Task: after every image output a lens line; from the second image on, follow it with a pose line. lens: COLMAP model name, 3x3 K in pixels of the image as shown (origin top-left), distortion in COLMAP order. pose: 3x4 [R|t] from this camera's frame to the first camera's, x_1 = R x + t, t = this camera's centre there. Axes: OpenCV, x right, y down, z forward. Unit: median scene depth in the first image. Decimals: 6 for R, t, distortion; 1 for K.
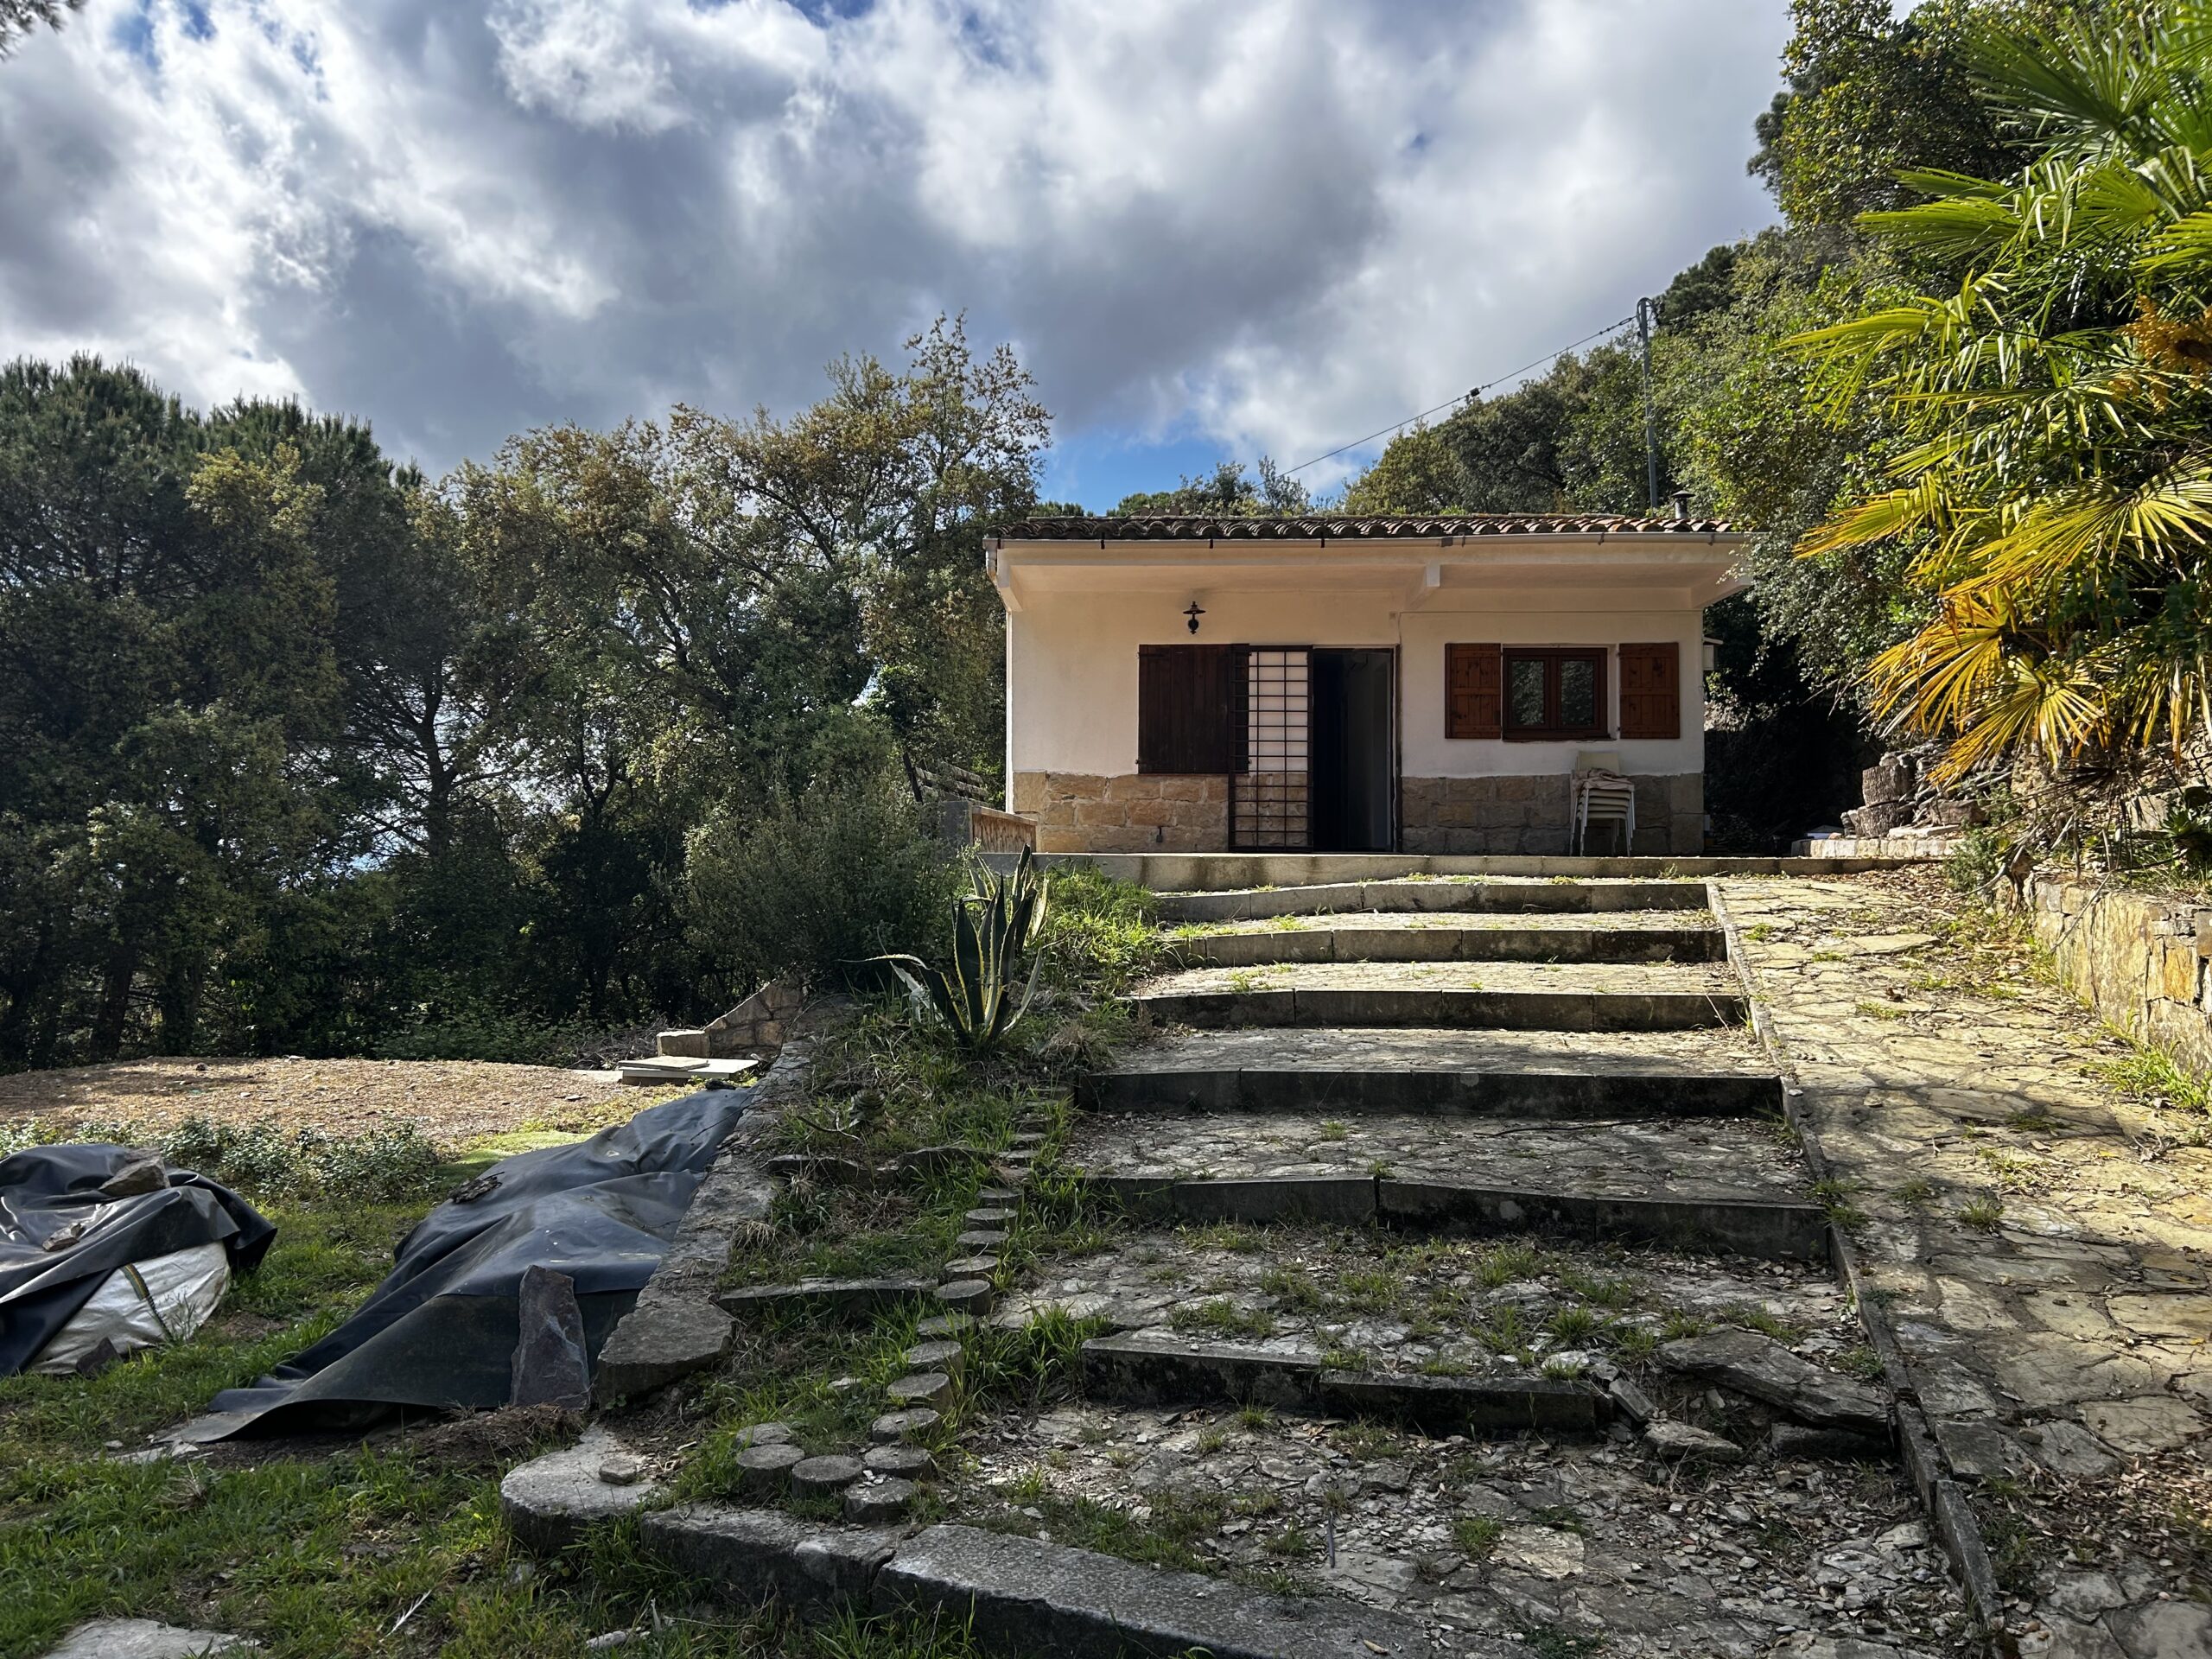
lens RADIAL K [[1672.2, 0, 1105.6], [0, 1672.2, 832.7], [0, 0, 1]] dist [0.011980, -0.008493]
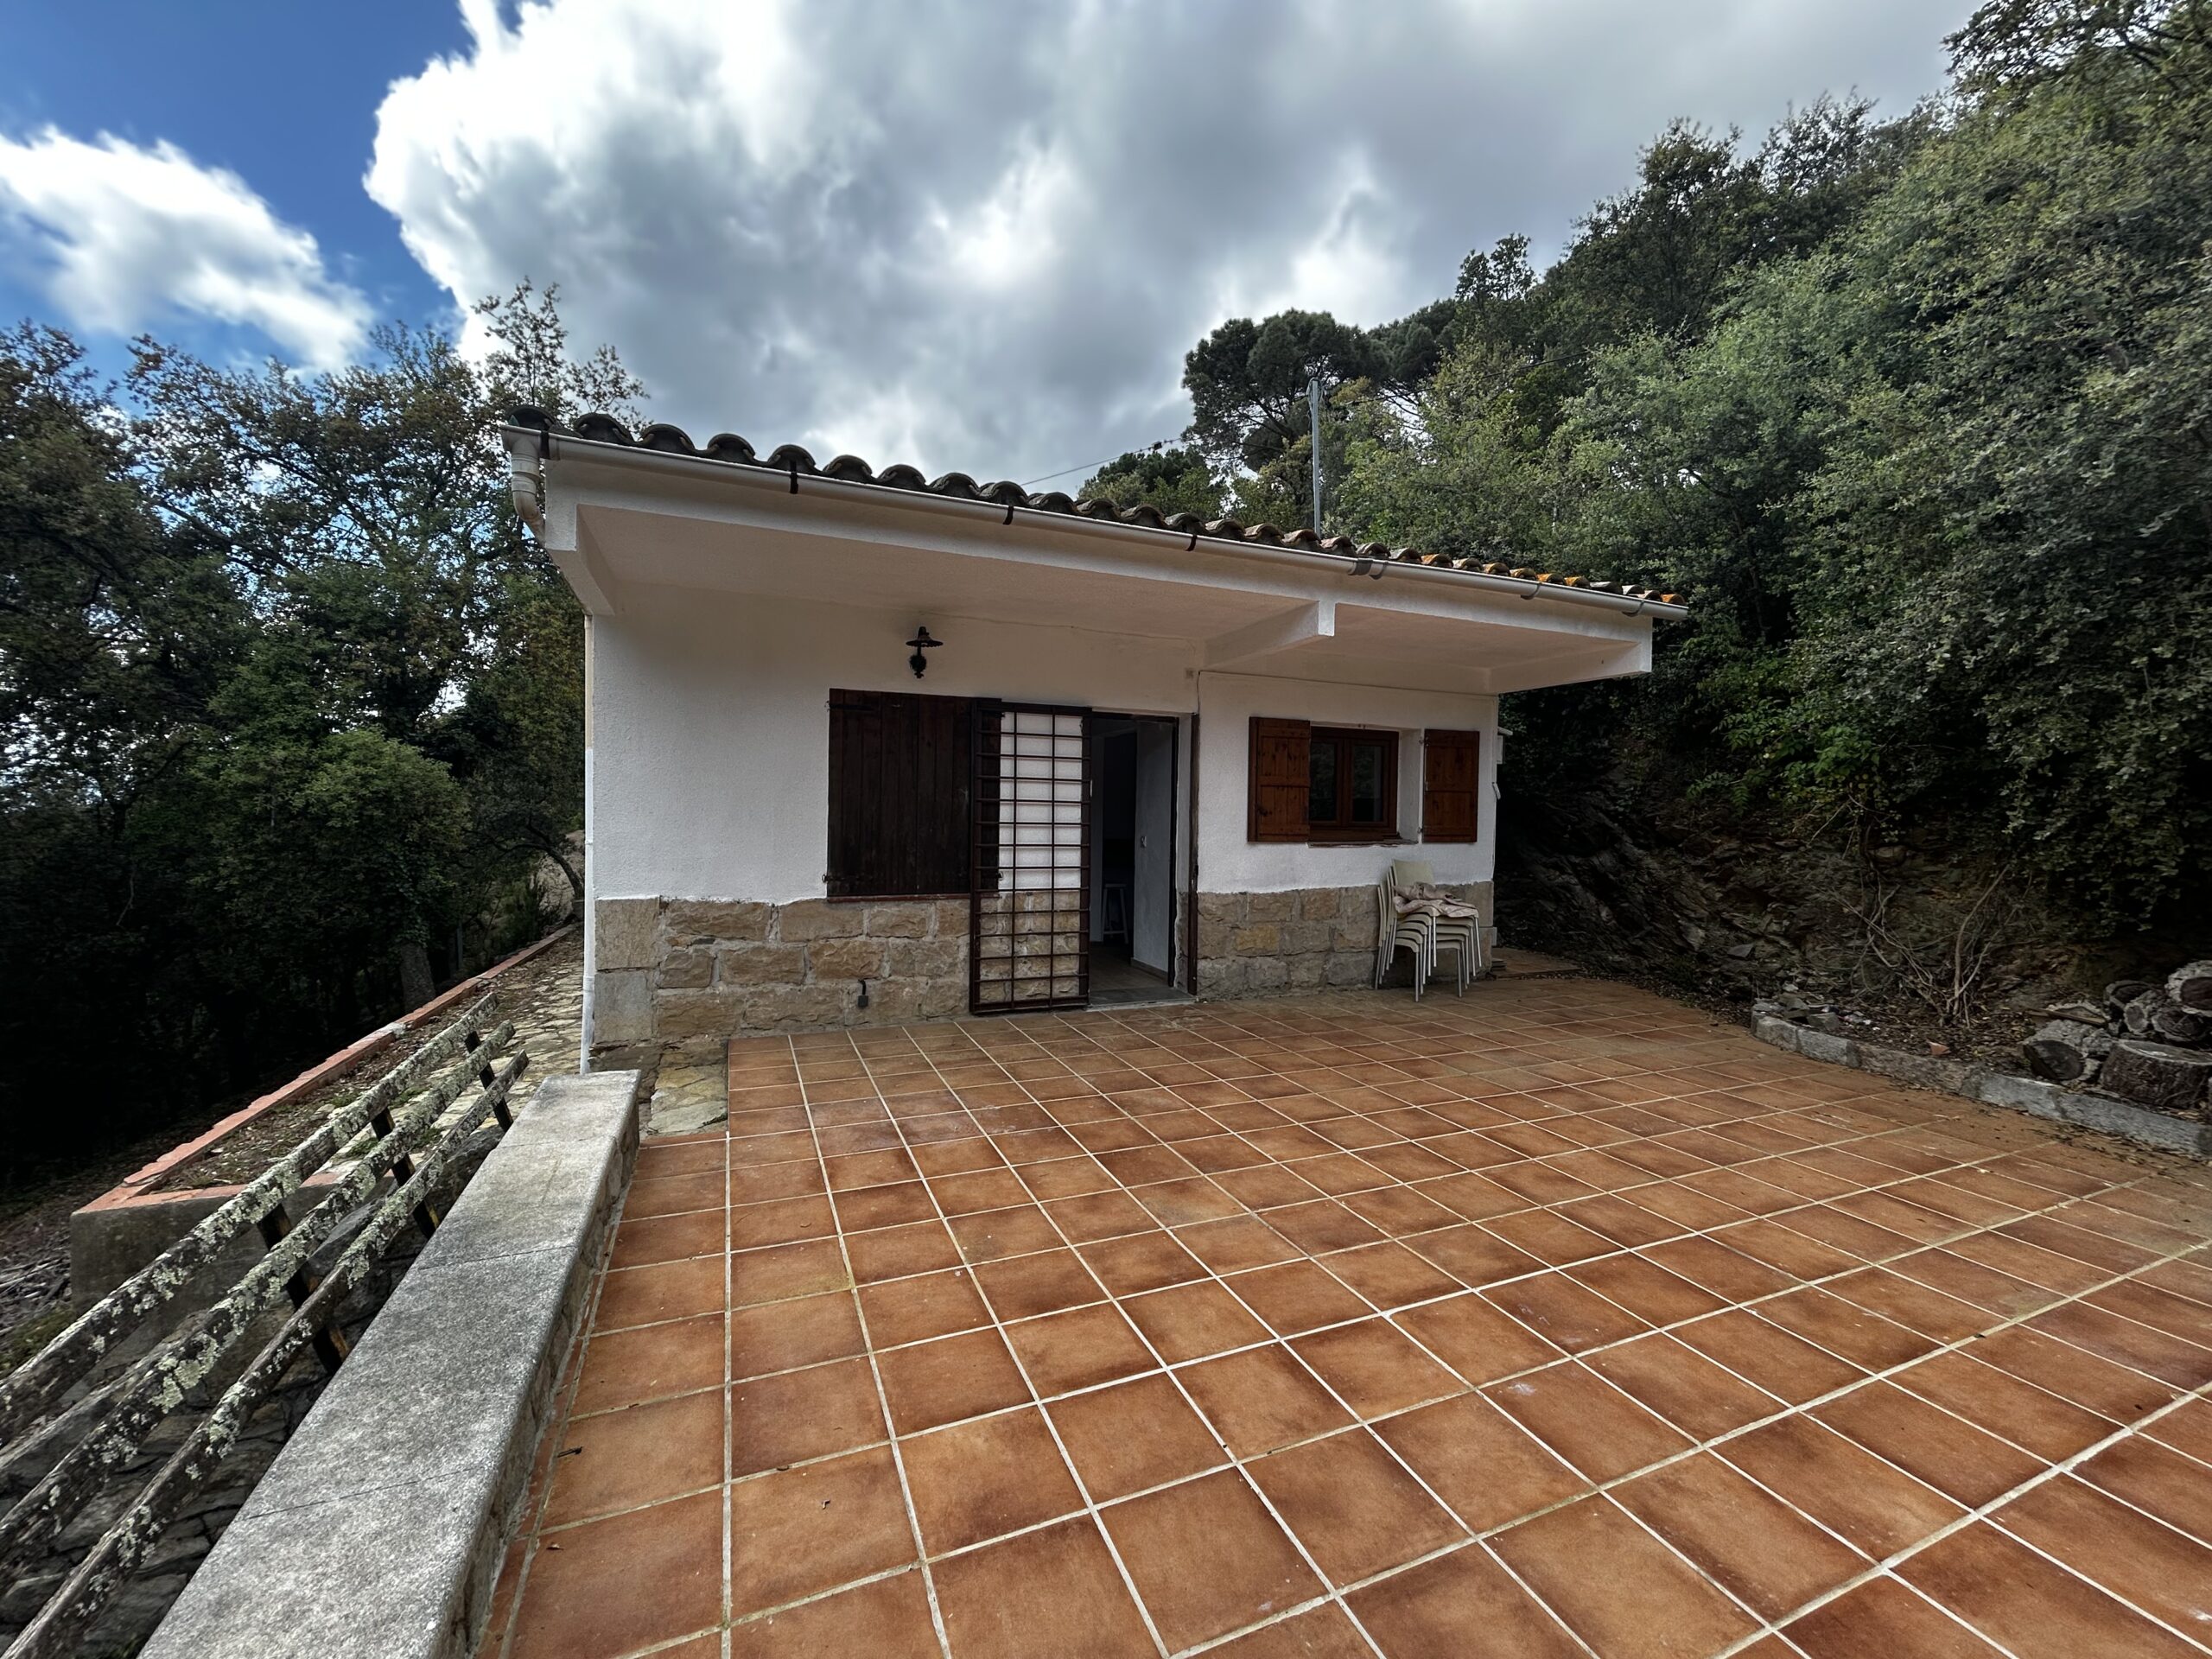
lens RADIAL K [[884.8, 0, 1100.6], [0, 884.8, 840.5], [0, 0, 1]] dist [-0.010437, 0.002787]
pose [[0.909487, -0.001163, 0.415731, -0.024667], [-0.023986, 0.998183, 0.055268, -0.077442], [-0.415040, -0.060237, 0.907807, 0.662304]]
